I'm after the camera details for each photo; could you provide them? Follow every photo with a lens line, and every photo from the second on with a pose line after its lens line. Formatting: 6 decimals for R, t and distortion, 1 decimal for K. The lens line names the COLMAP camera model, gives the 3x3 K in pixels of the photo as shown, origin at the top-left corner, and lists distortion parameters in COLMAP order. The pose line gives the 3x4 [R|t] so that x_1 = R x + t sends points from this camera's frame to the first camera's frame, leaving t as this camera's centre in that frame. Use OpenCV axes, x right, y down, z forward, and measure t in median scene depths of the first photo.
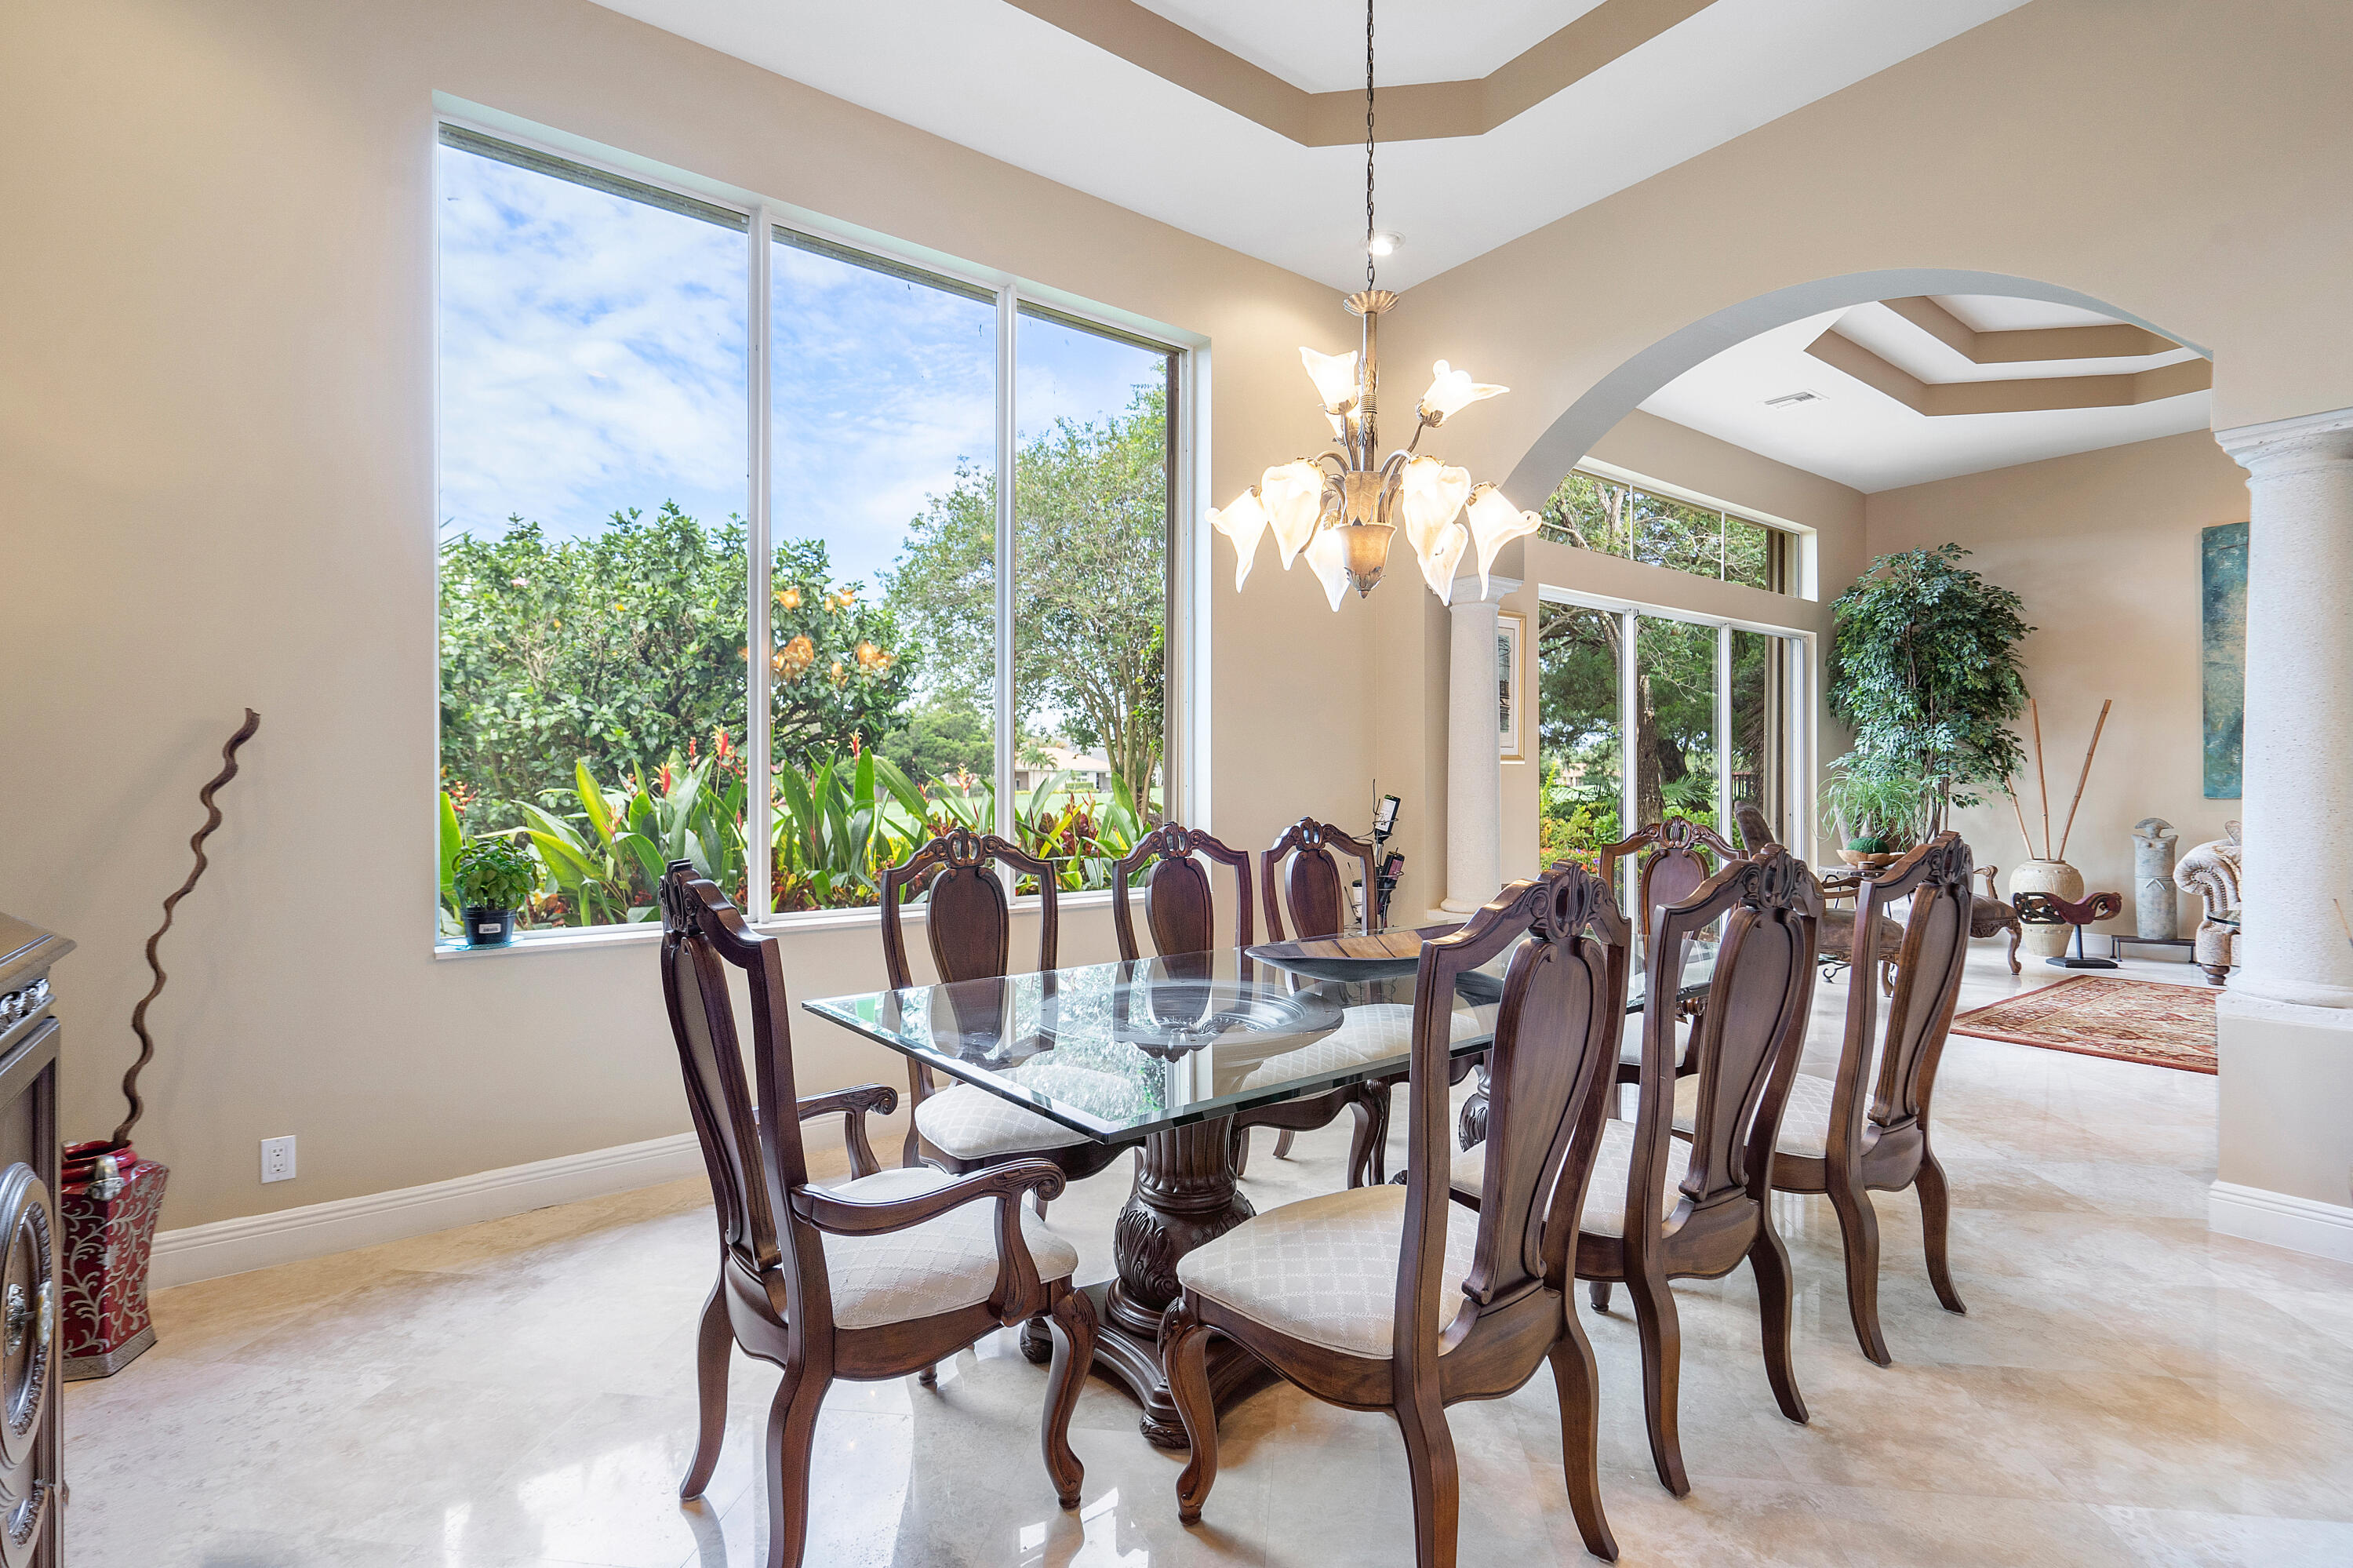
lens RADIAL K [[1091.1, 0, 1174.0], [0, 1091.1, 792.6], [0, 0, 1]] dist [-0.004459, -0.000023]
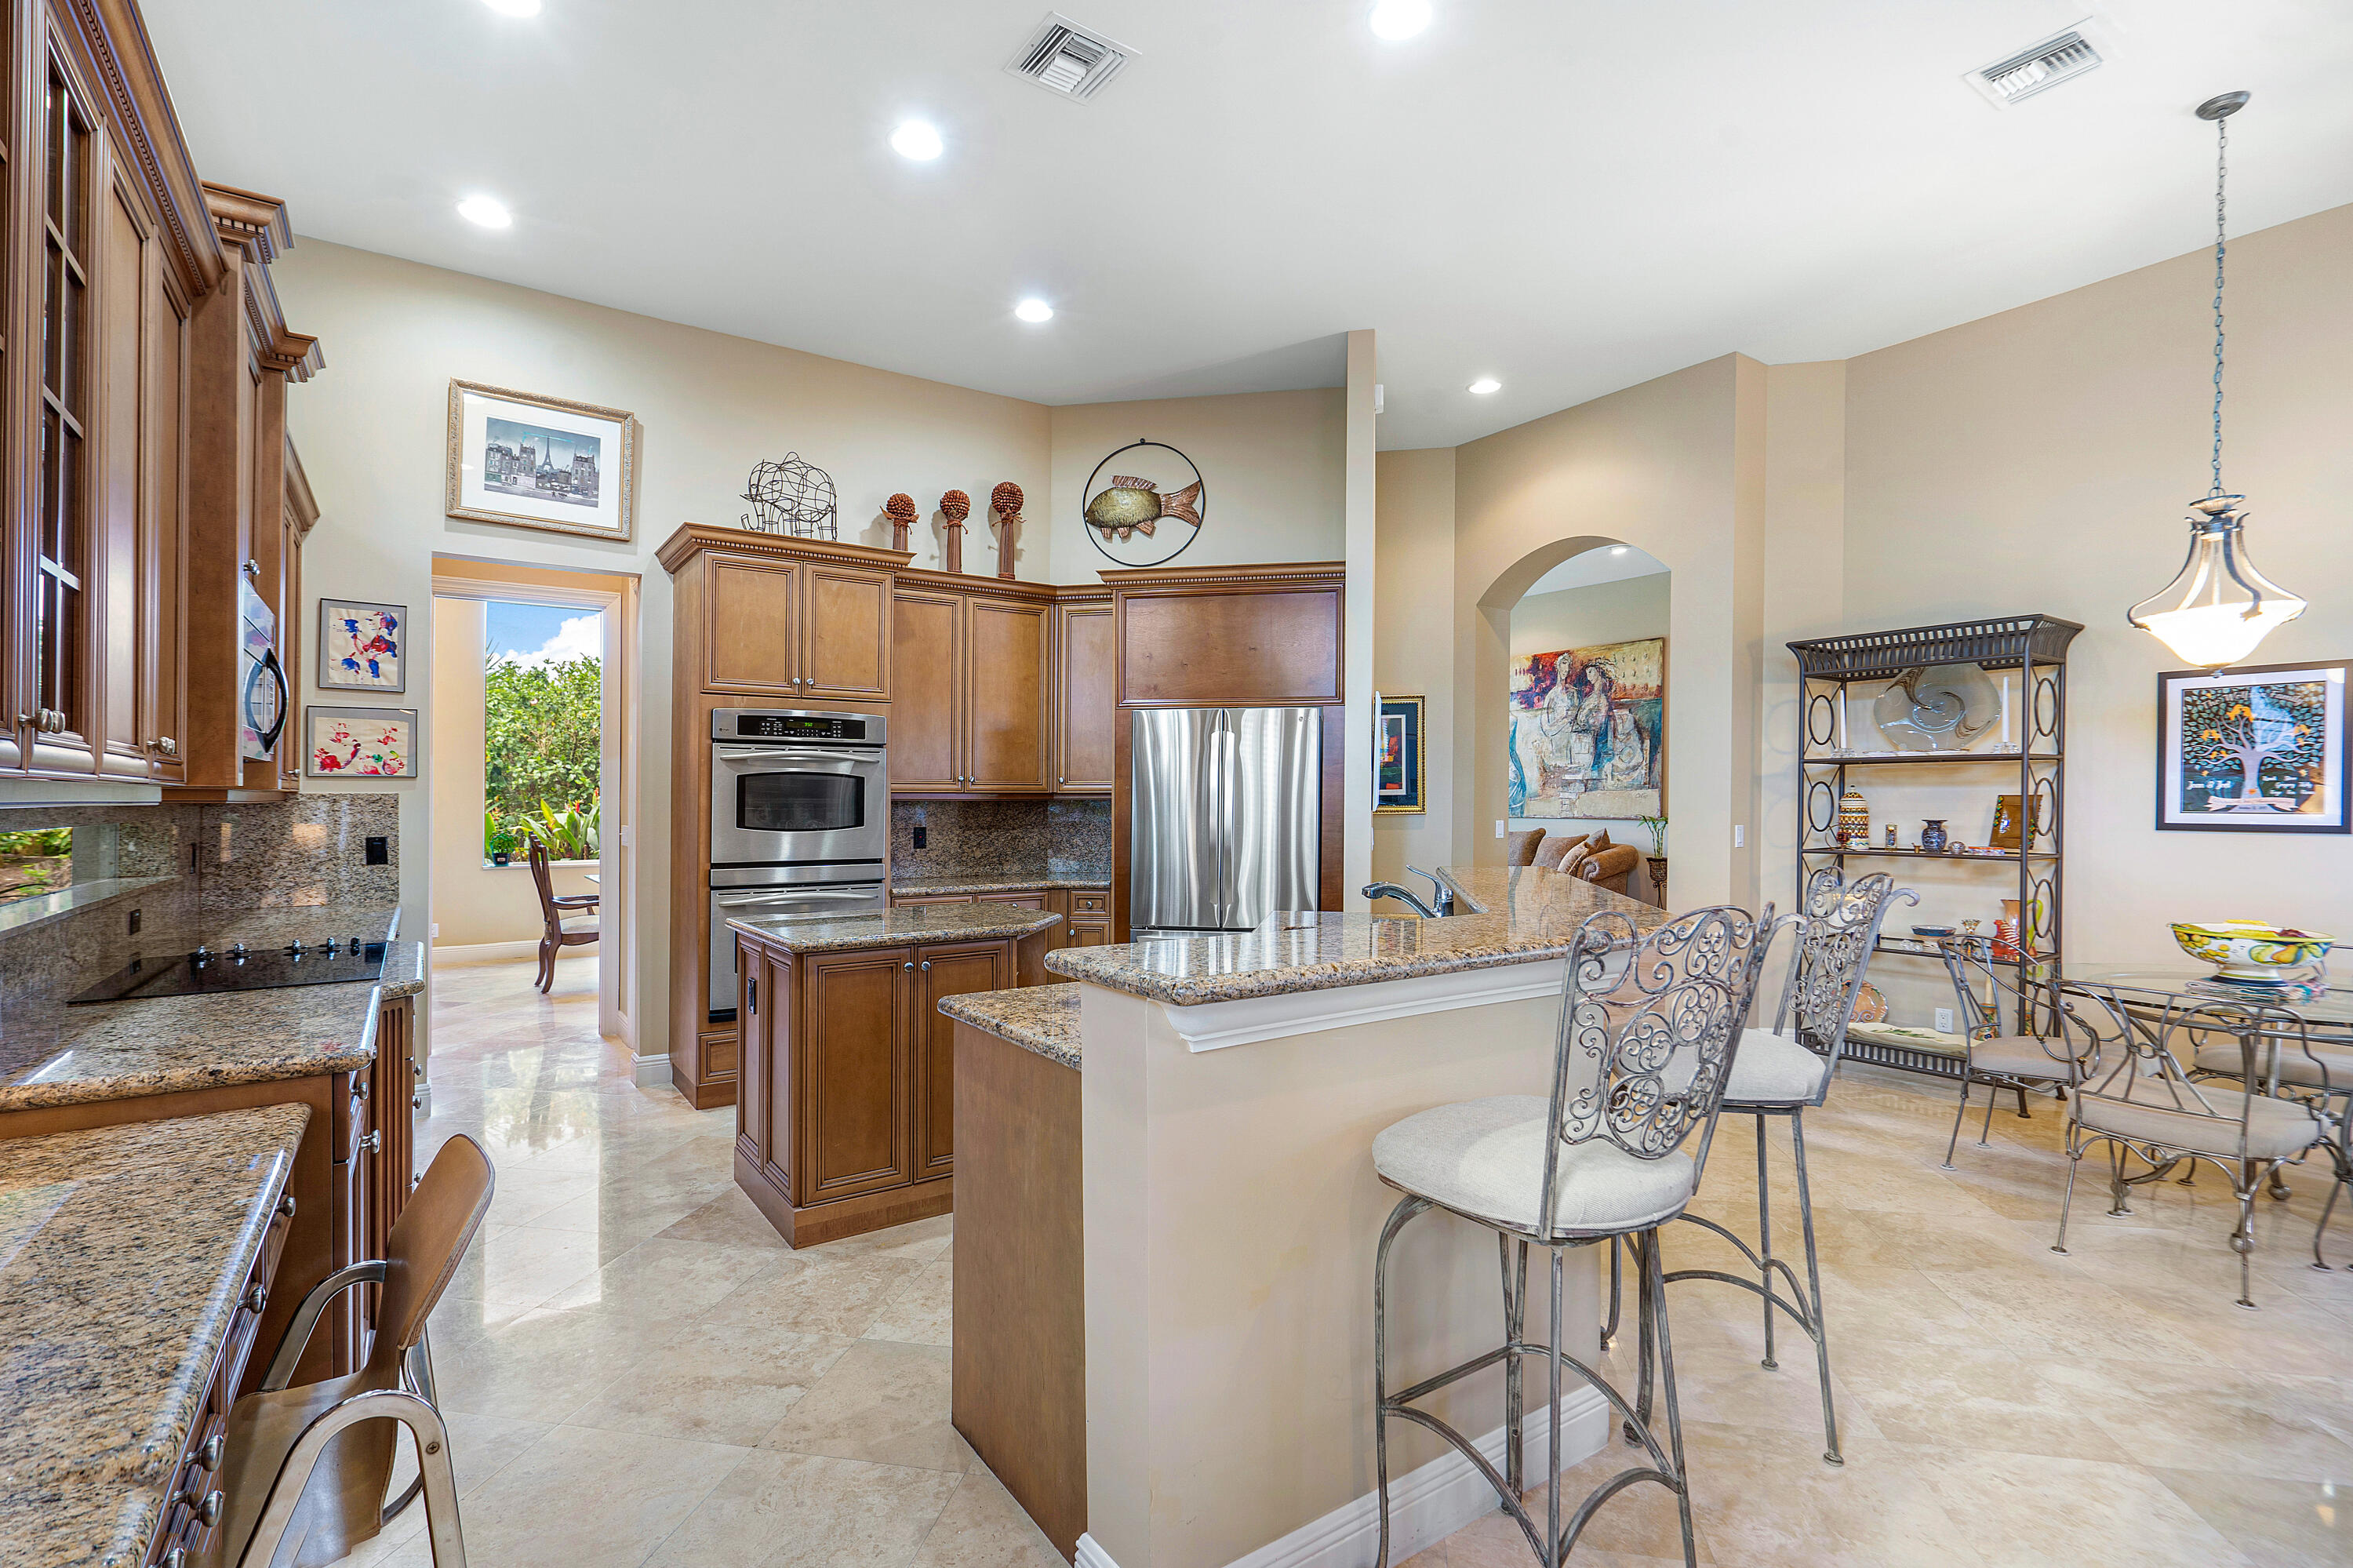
lens RADIAL K [[1091.1, 0, 1180.8], [0, 1091.1, 797.1], [0, 0, 1]] dist [-0.004459, -0.000023]
pose [[0.999063, 0.005800, -0.042882, 0.638140], [-0.005995, 0.999972, -0.004404, -0.021780], [0.042855, 0.004657, 0.999070, -0.895509]]
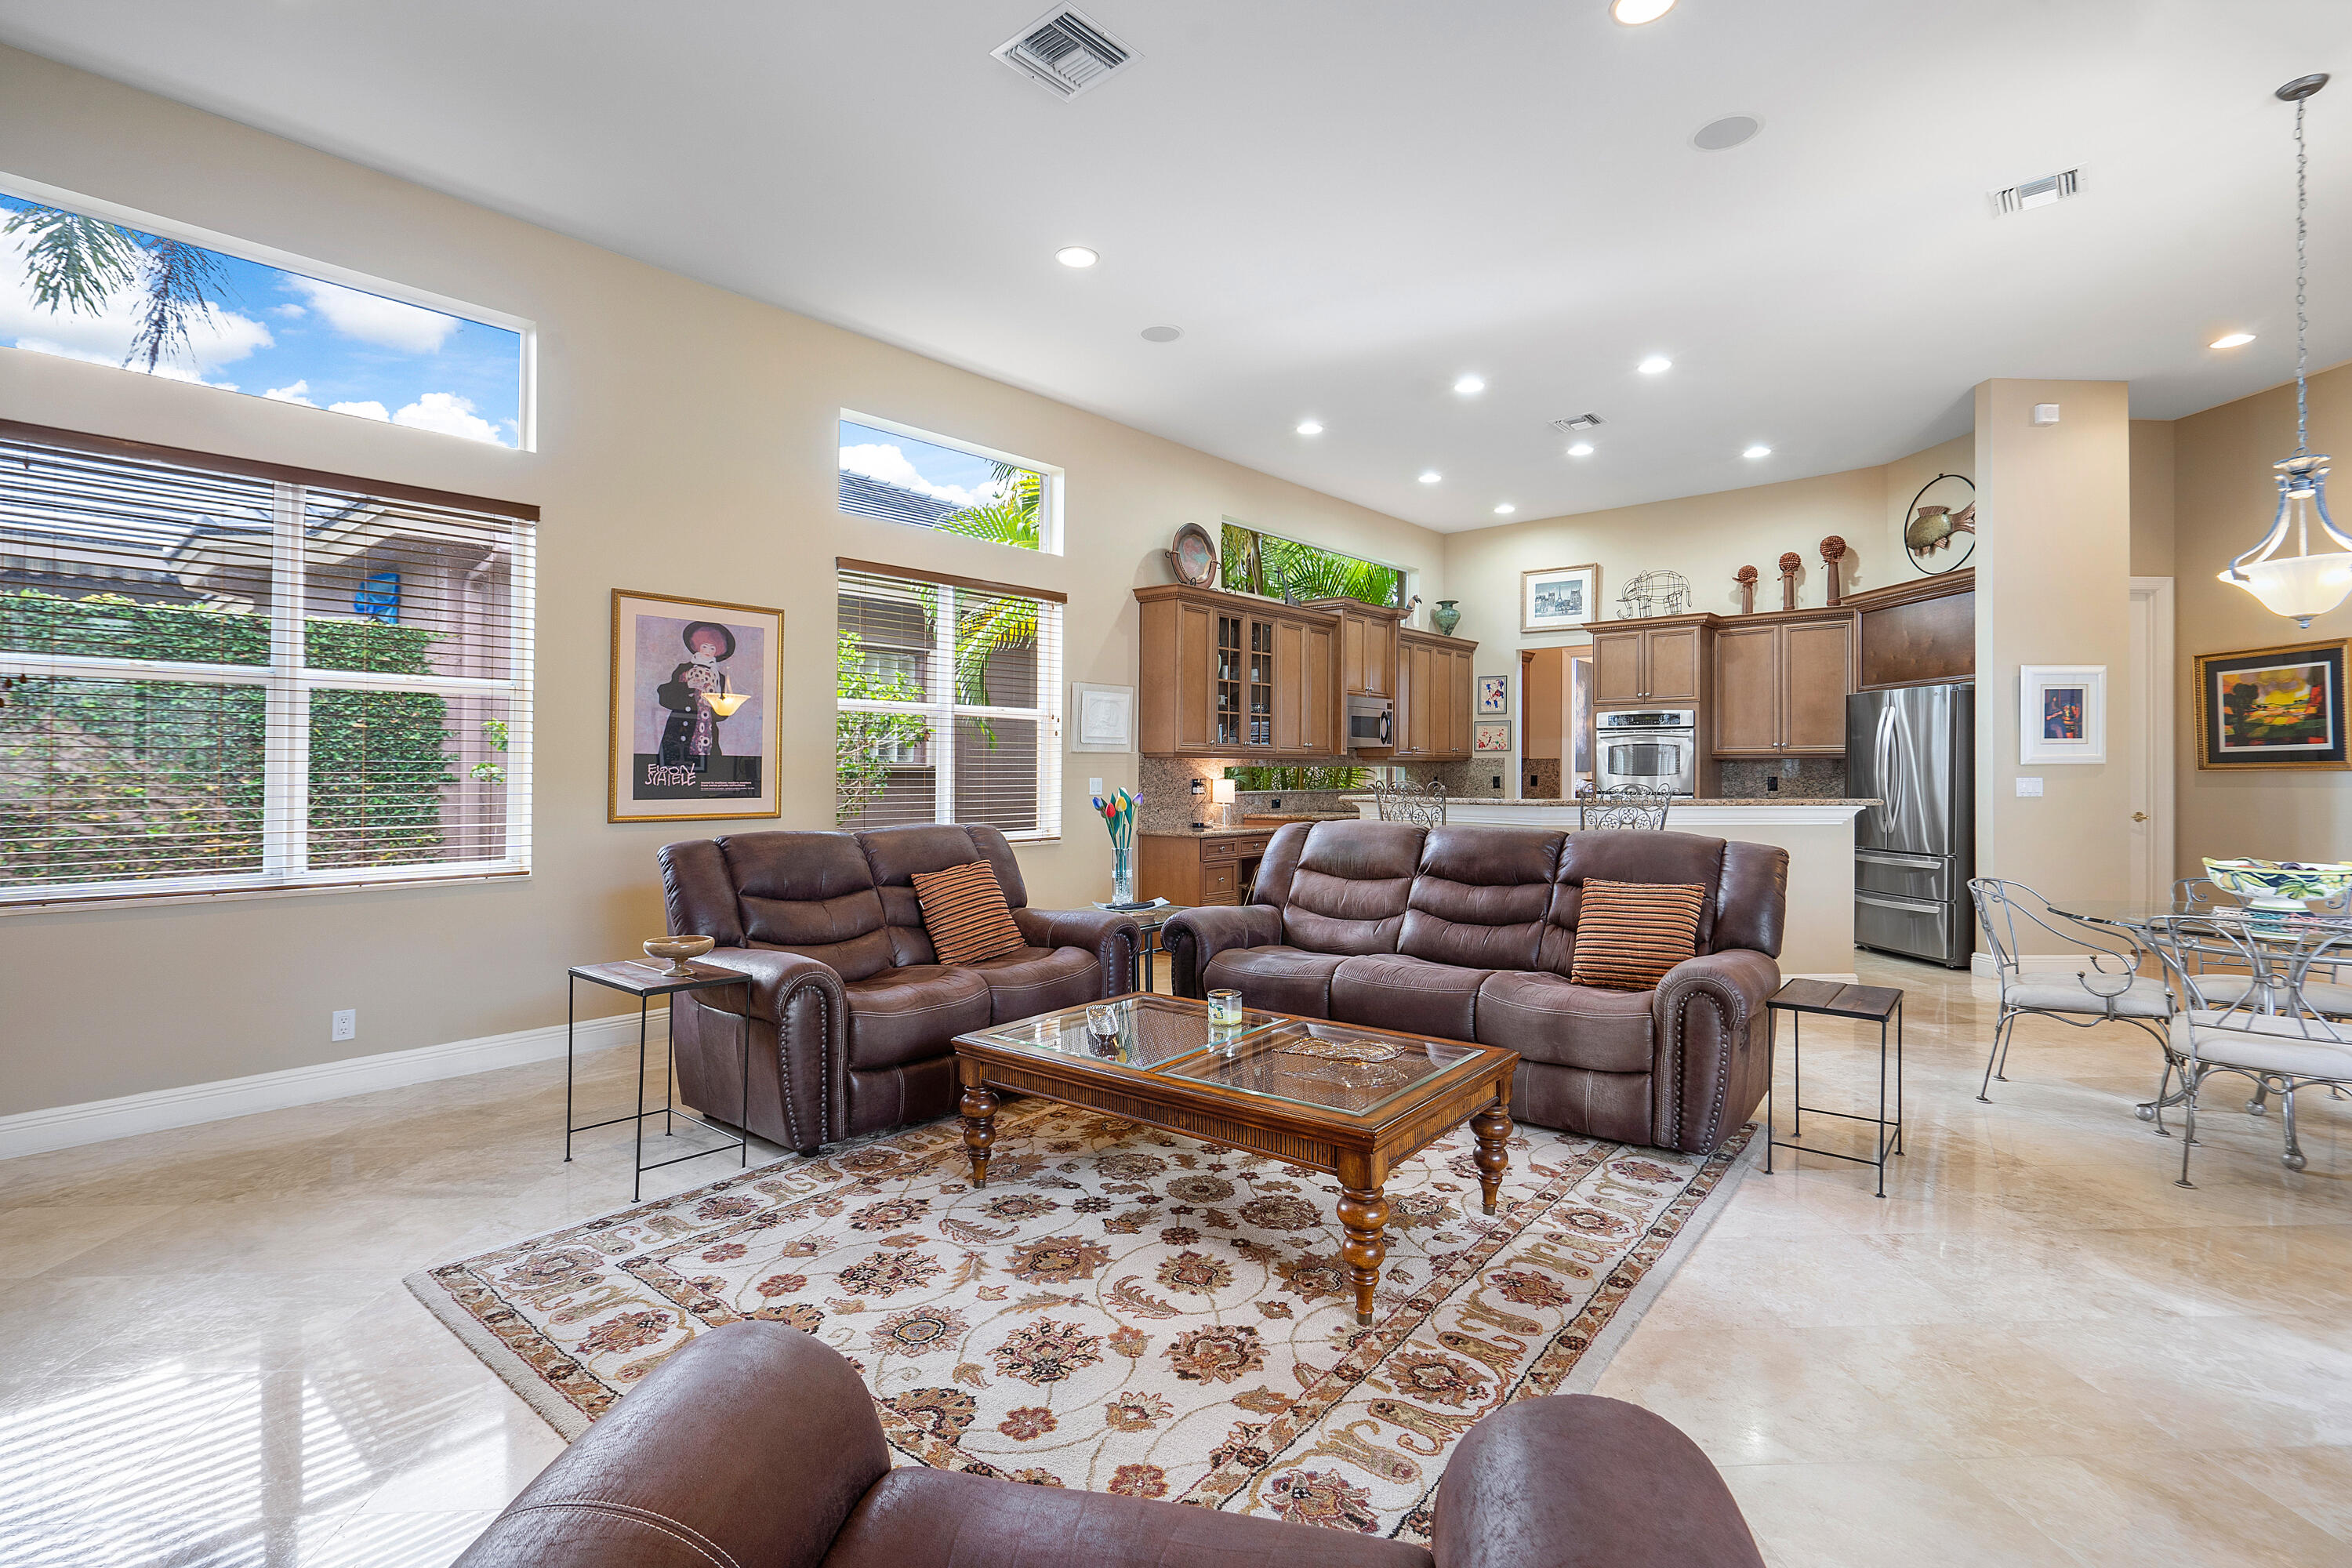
lens RADIAL K [[1090.6, 0, 1153.6], [0, 1090.6, 766.8], [0, 0, 1]] dist [-0.004459, -0.000023]
pose [[0.194551, 0.003401, -0.980886, 1.585375], [-0.004325, 0.999987, 0.002609, -0.012255], [0.980883, 0.003734, 0.194563, -1.040150]]
